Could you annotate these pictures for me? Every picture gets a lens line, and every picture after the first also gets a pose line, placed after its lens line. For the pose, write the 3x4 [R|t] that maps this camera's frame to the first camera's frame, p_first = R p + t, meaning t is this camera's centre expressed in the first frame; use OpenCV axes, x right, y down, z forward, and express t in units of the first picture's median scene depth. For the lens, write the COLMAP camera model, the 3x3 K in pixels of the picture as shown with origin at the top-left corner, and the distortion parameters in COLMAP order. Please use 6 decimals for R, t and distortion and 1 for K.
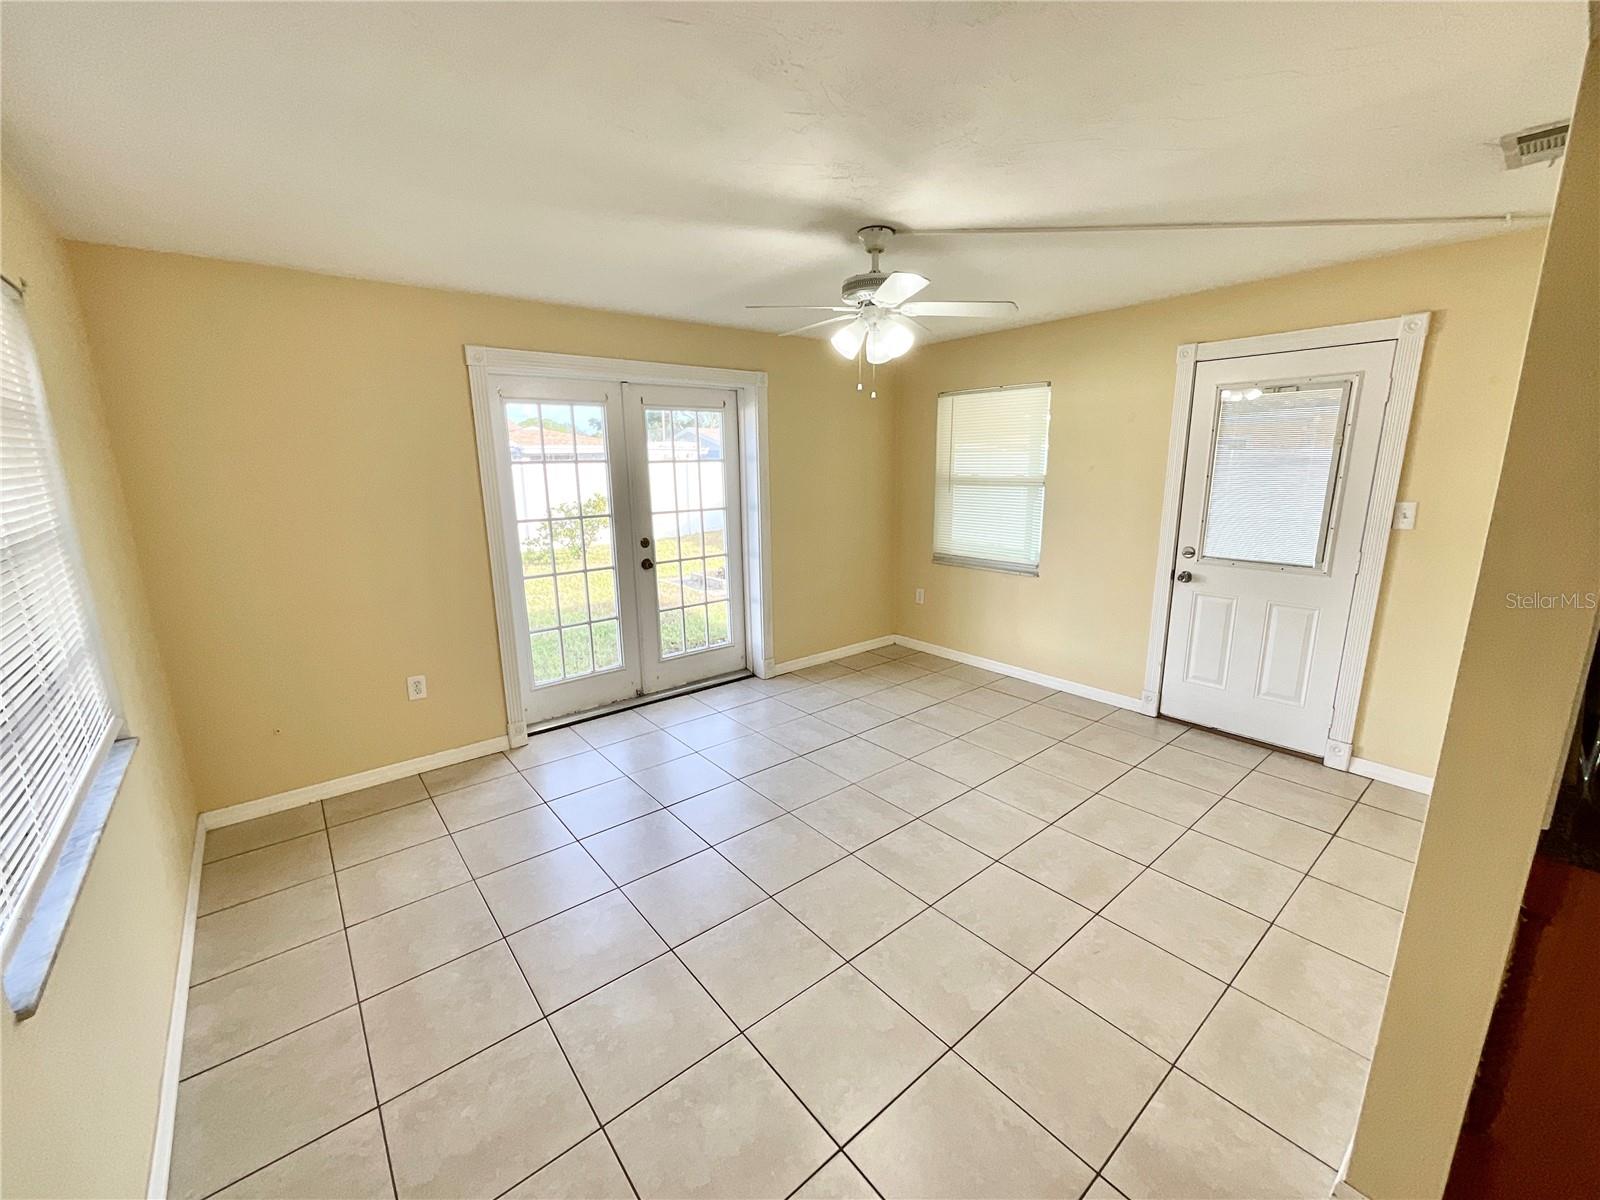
lens RADIAL K [[647.6, 0, 804.3], [0, 647.6, 595.8], [0, 0, 1]] dist [-0.001371, 0.001718]
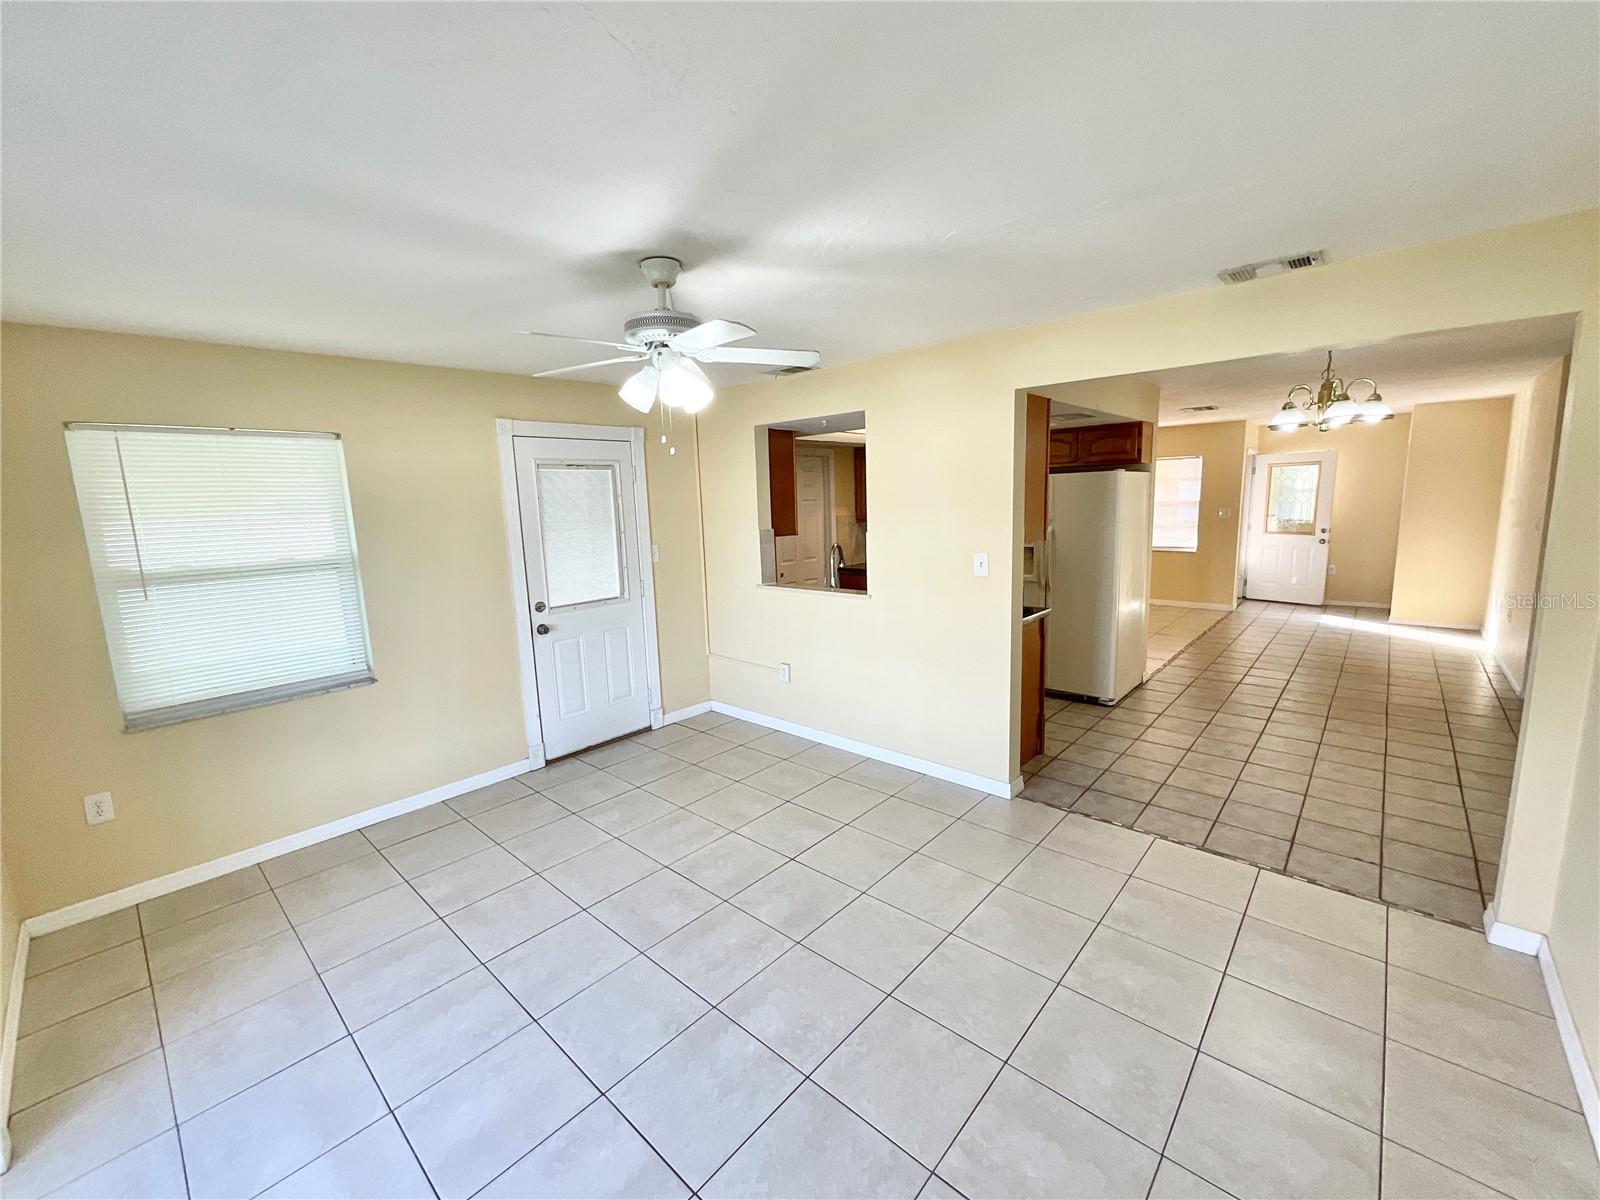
lens RADIAL K [[647.6, 0, 799.7], [0, 647.6, 598.5], [0, 0, 1]] dist [-0.001371, 0.001718]
pose [[-0.142033, -0.136317, 0.980431, -0.536724], [0.239140, 0.956408, 0.167621, -0.158079], [-0.960541, 0.258268, -0.103242, 0.677942]]
